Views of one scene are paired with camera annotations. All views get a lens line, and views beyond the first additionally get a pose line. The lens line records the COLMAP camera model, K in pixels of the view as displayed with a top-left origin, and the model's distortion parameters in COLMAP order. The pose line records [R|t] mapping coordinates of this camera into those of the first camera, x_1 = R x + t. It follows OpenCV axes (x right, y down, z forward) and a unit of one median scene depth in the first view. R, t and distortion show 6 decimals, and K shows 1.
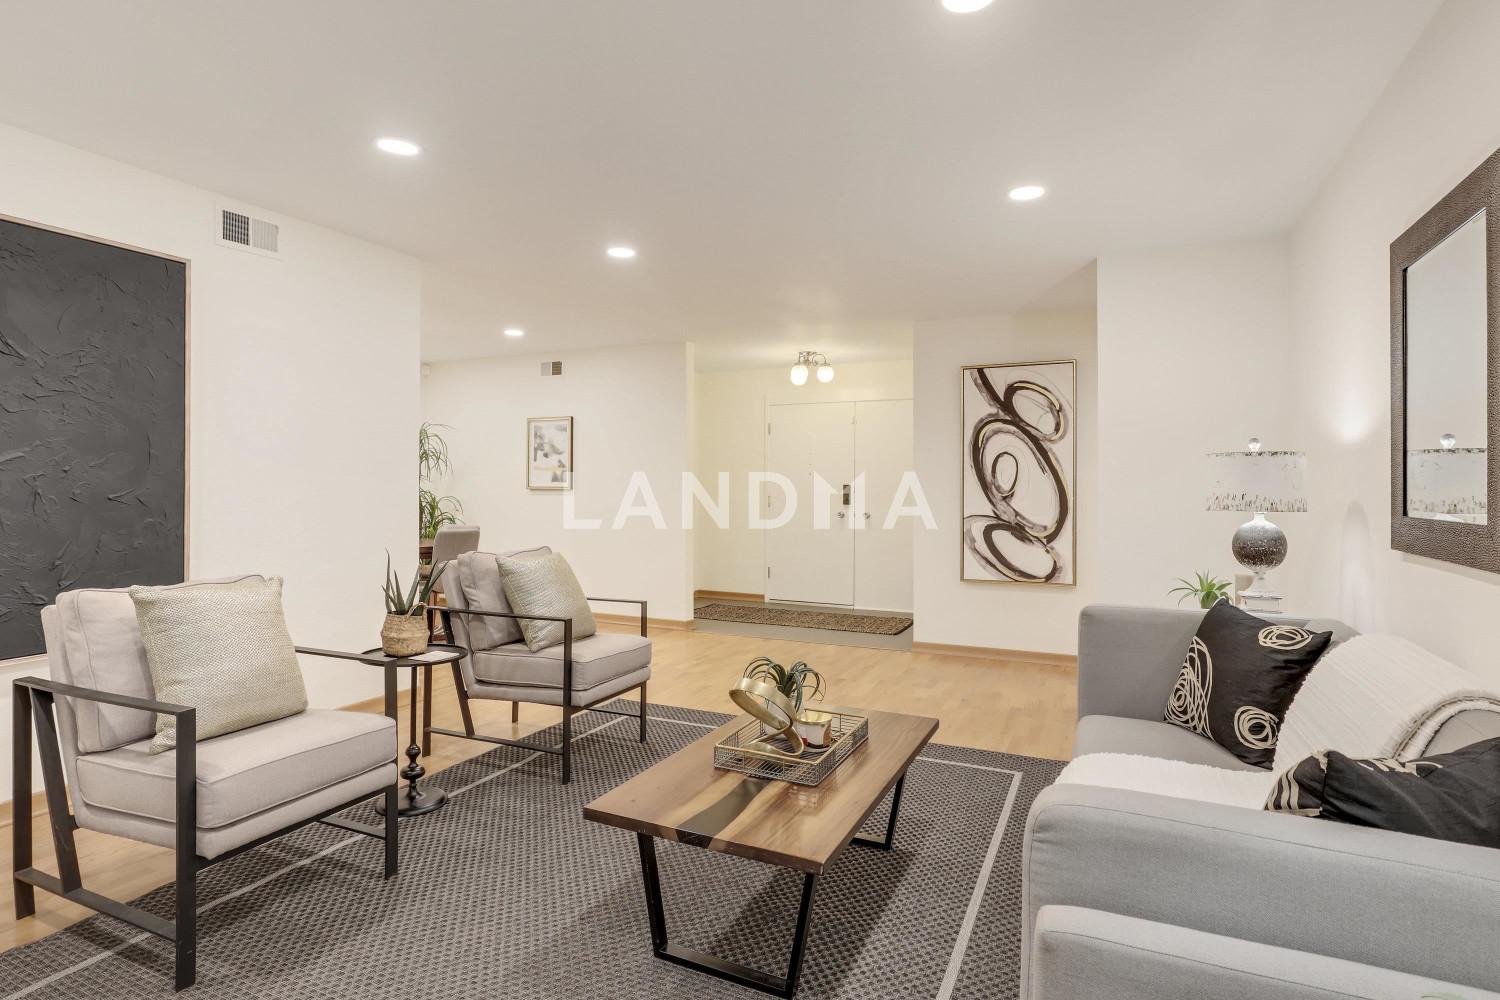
lens RADIAL K [[771.0, 0, 755.6], [0, 771.0, 489.3], [0, 0, 1]] dist [-0.023805, 0.011423]
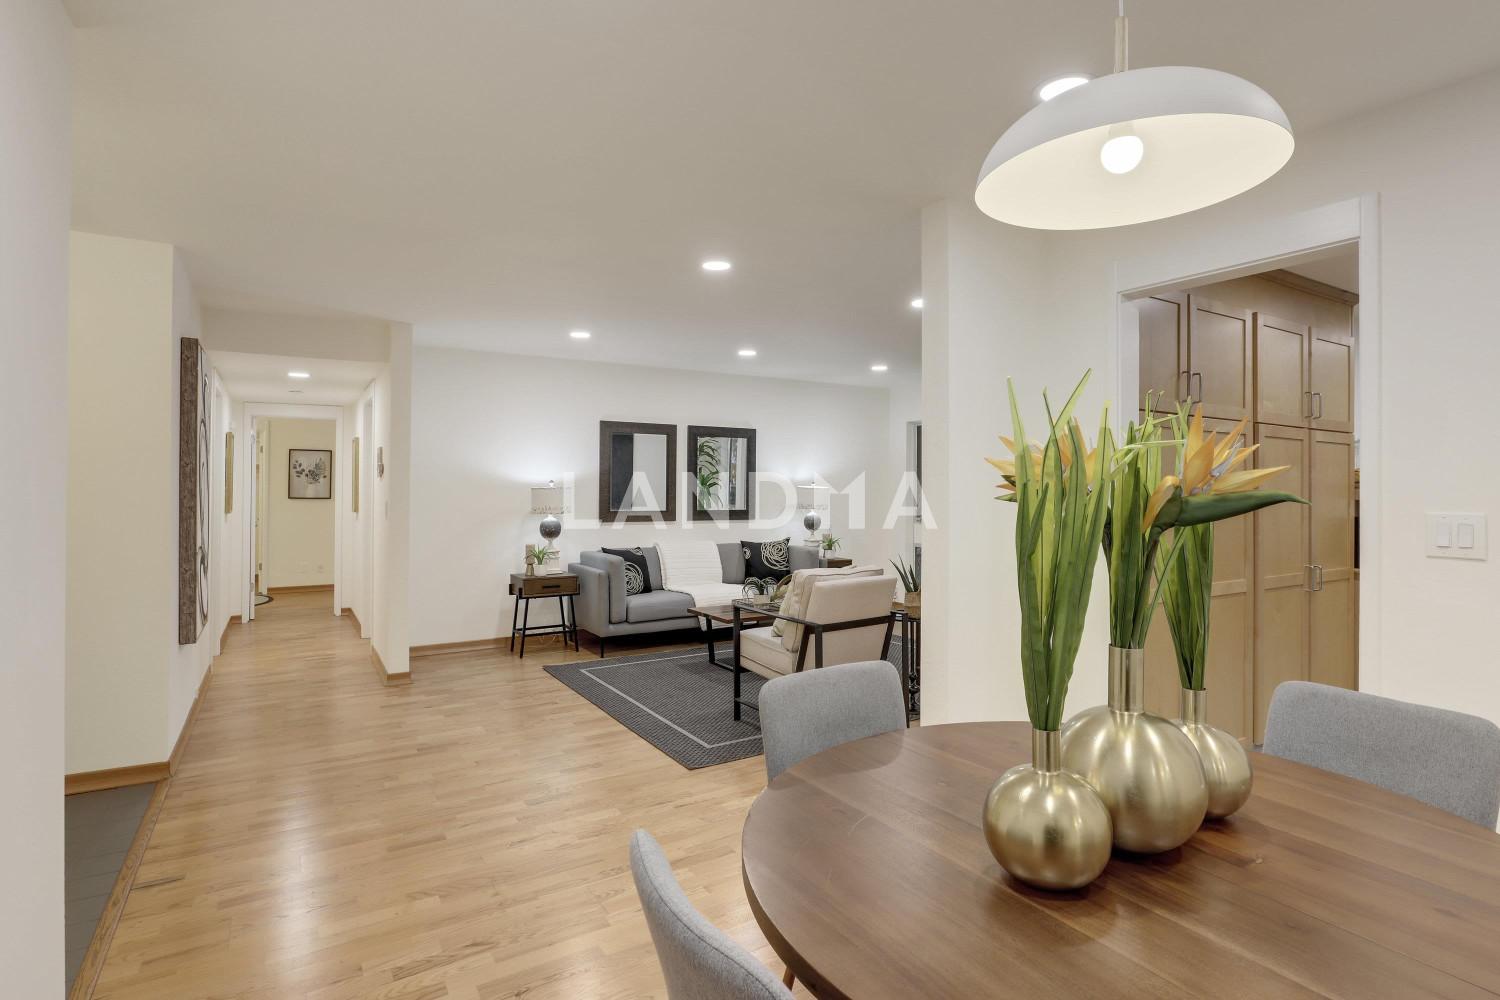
lens RADIAL K [[771.0, 0, 739.9], [0, 771.0, 492.6], [0, 0, 1]] dist [-0.023805, 0.011423]
pose [[-0.838627, -0.009568, 0.544622, -0.538650], [-0.005883, 0.999947, 0.008508, -0.028785], [-0.544674, 0.003930, -0.838639, 1.364711]]
